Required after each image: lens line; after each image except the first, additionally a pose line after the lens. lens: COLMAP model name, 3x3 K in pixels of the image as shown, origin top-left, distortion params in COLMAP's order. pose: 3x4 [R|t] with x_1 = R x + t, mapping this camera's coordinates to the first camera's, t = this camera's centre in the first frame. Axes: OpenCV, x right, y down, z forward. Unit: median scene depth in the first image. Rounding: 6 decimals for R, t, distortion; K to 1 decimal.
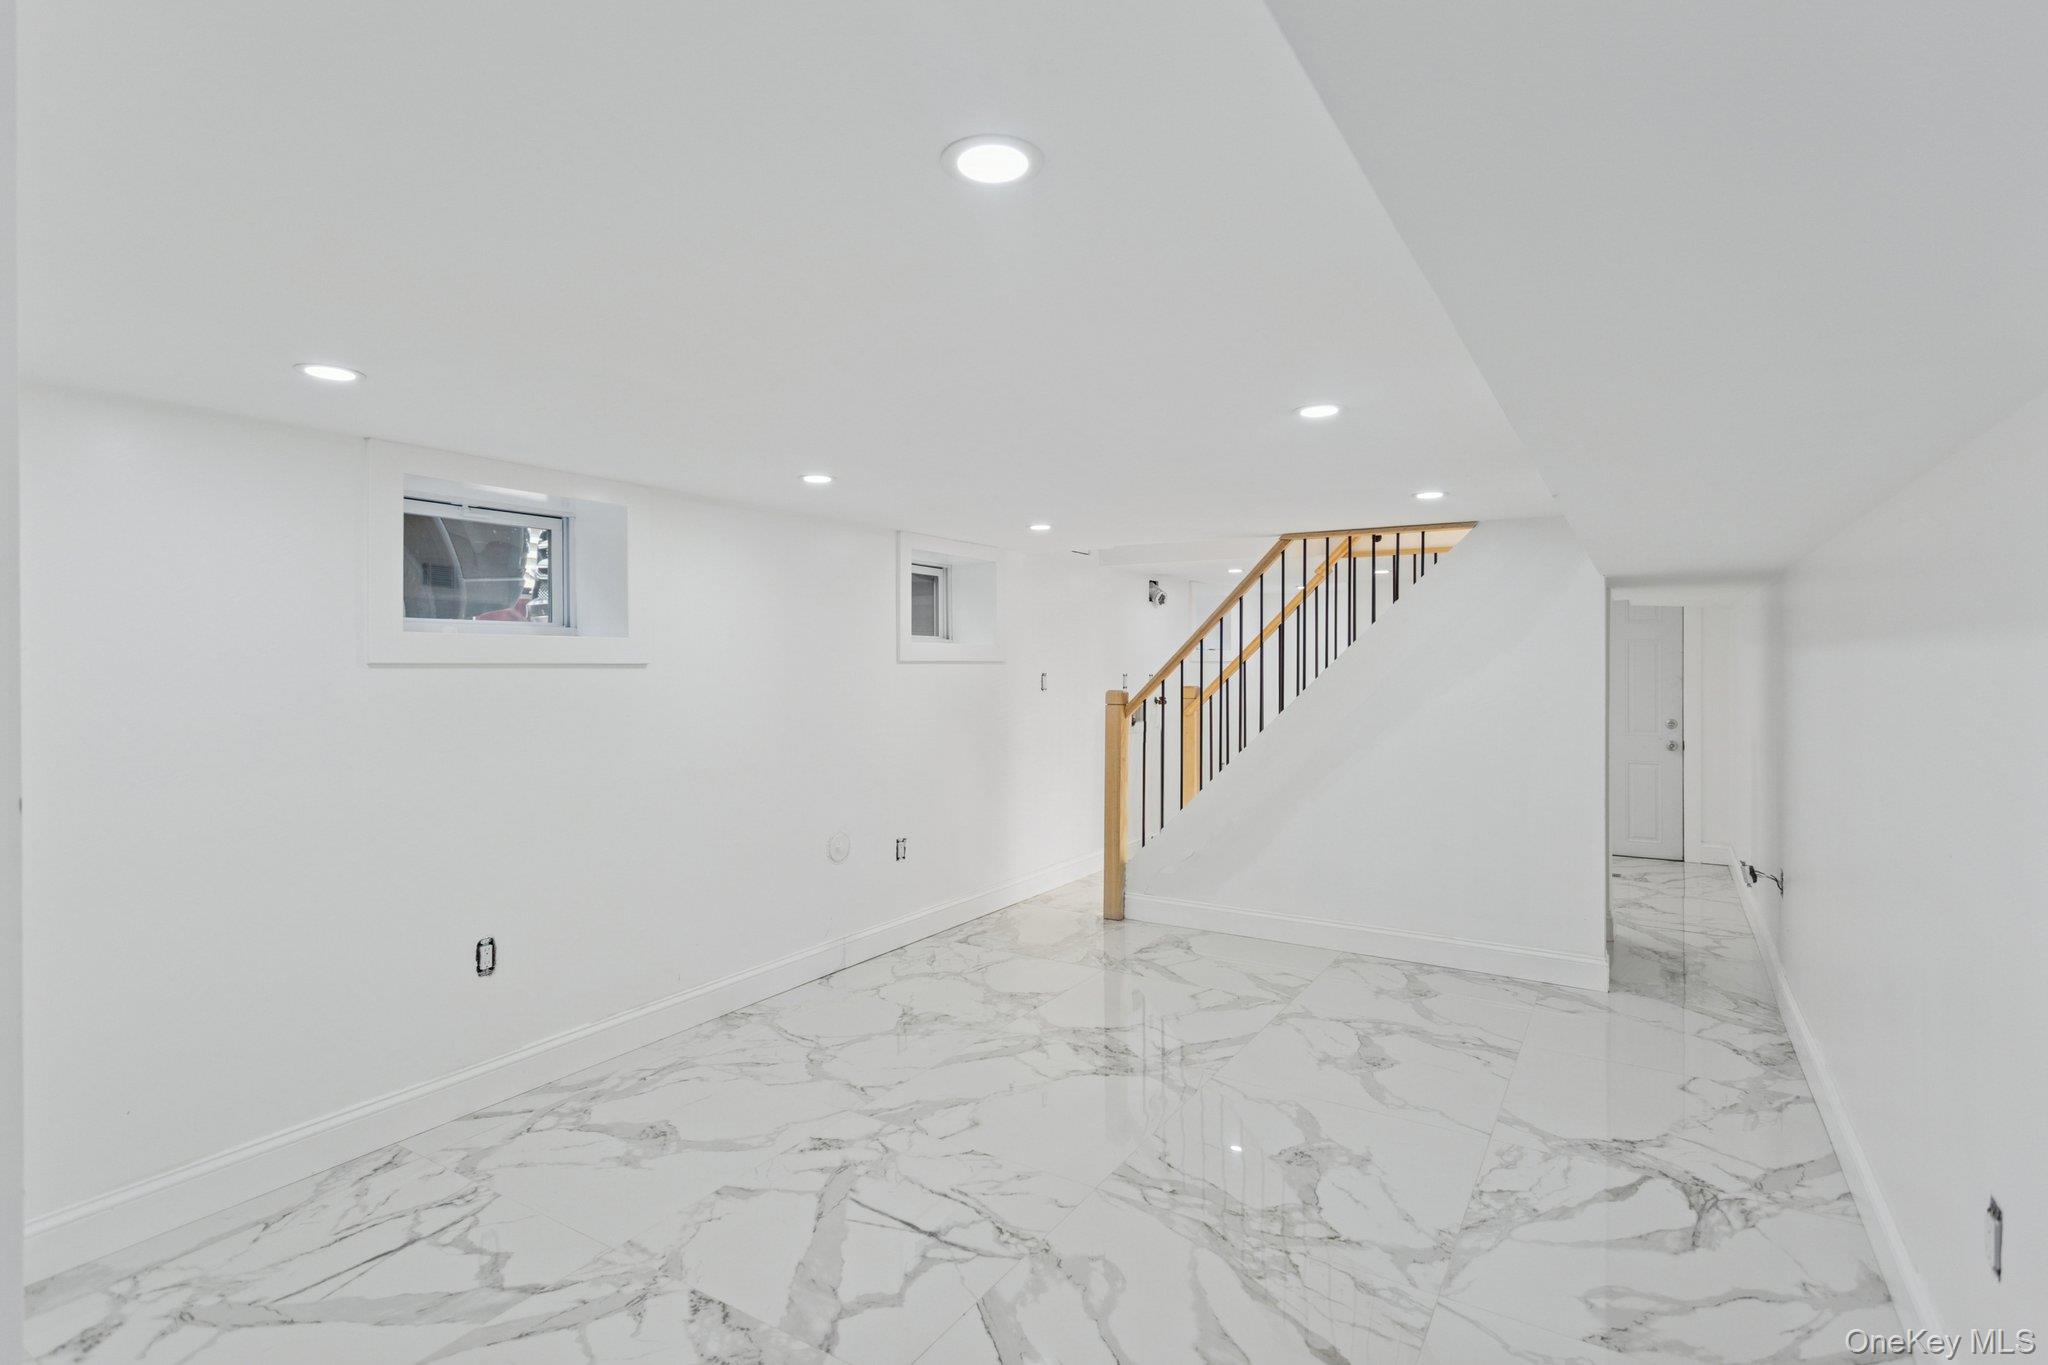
lens RADIAL K [[998.3, 0, 1068.9], [0, 998.3, 688.7], [0, 0, 1]] dist [0.001826, 0.001710]
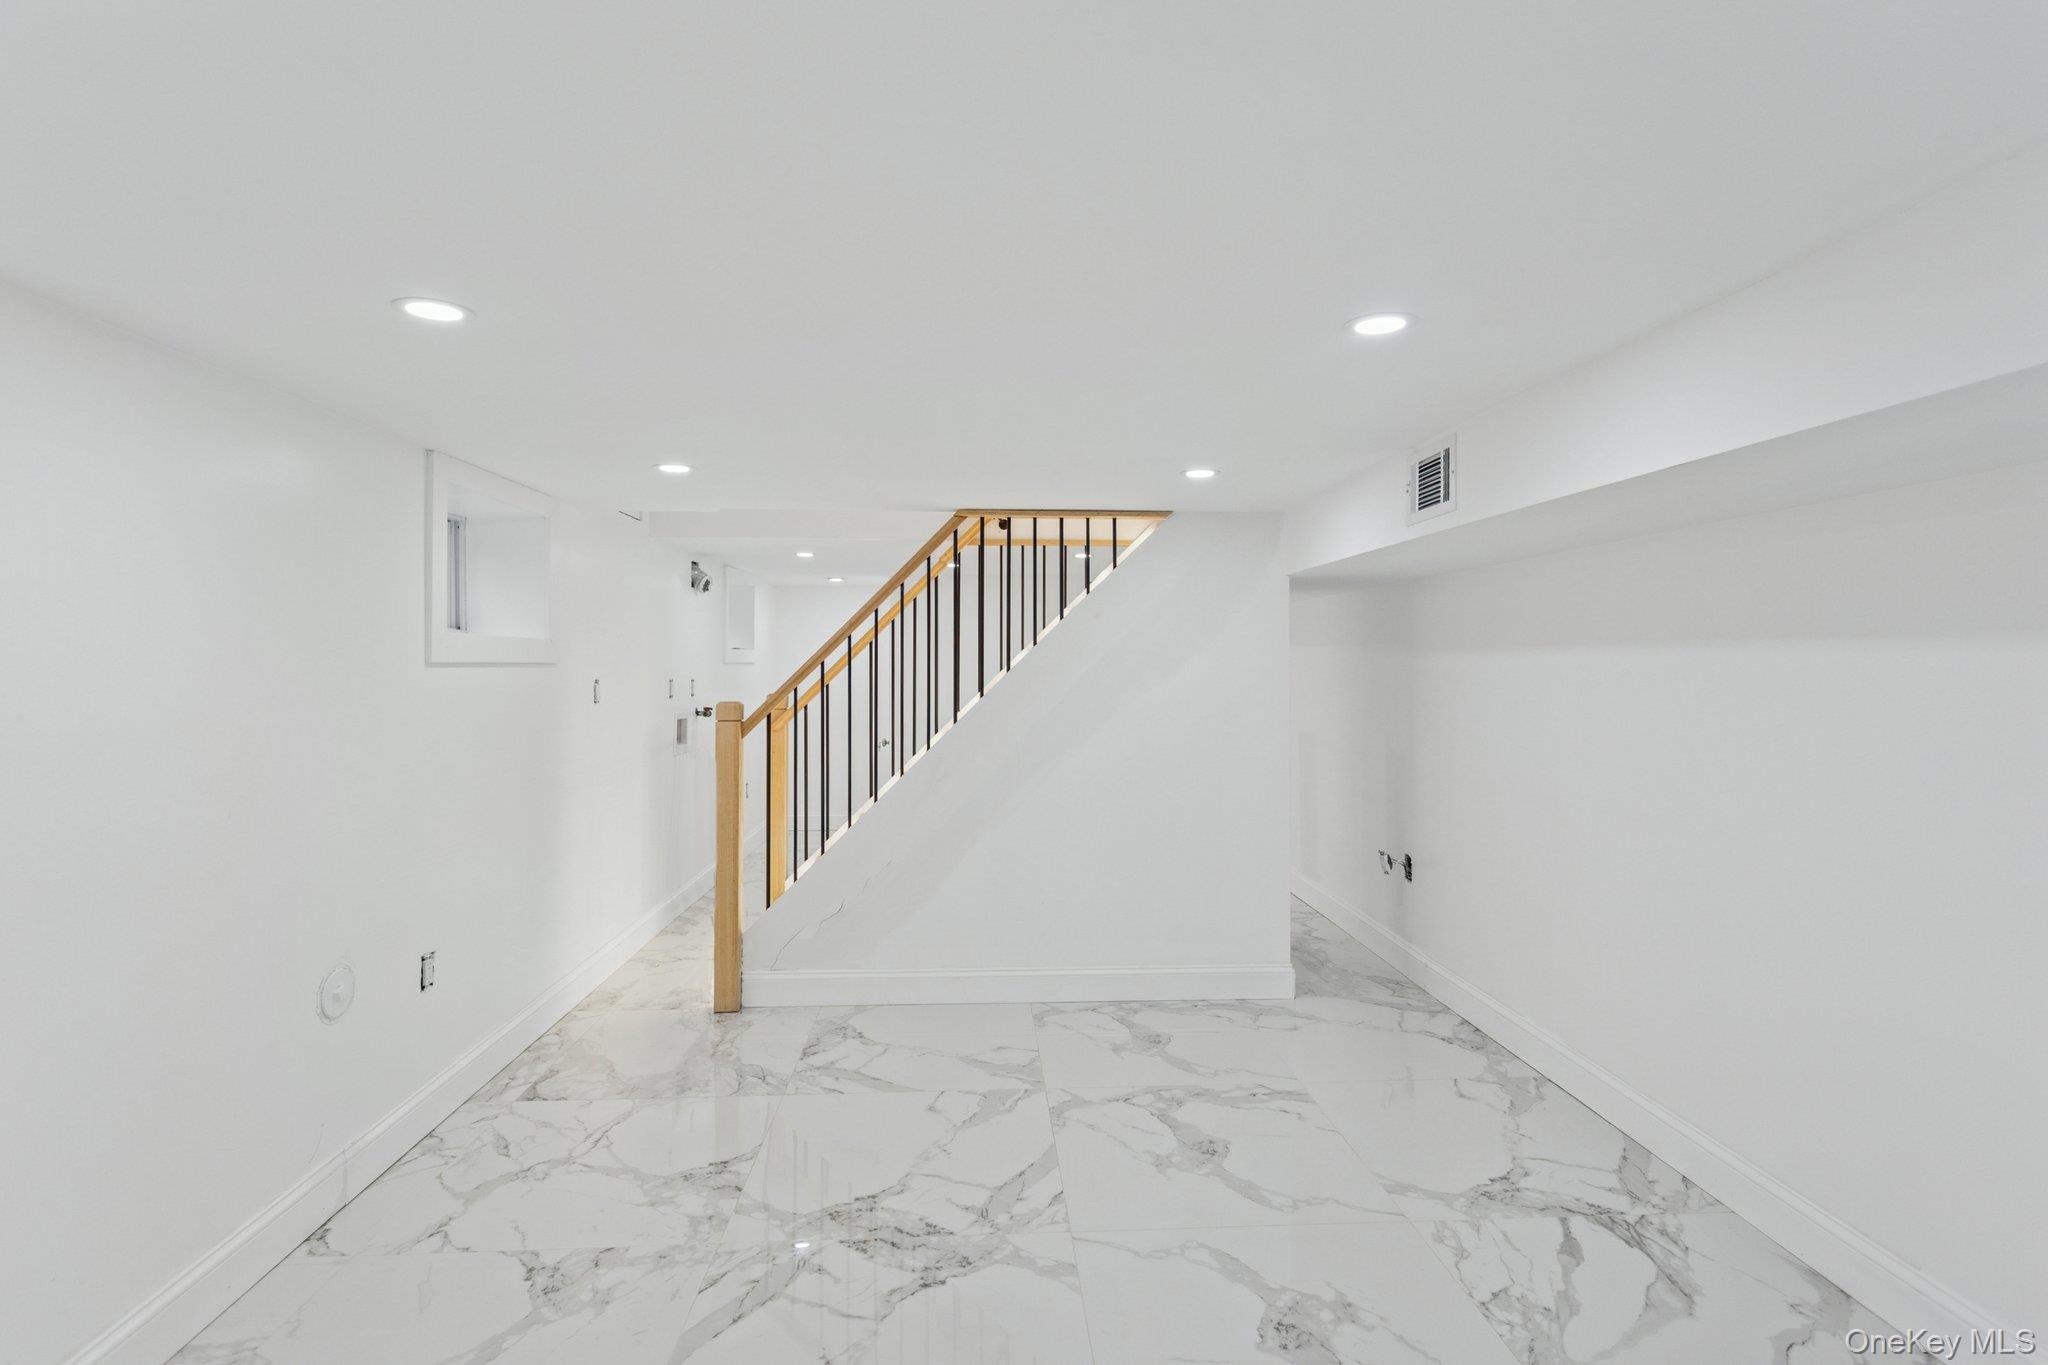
lens RADIAL K [[998.3, 0, 1017.3], [0, 998.3, 663.0], [0, 0, 1]] dist [0.001826, 0.001710]
pose [[0.833384, -0.001547, 0.552693, -0.259273], [0.016512, 0.999619, -0.022100, -0.010025], [-0.552448, 0.027544, 0.833092, 0.363658]]
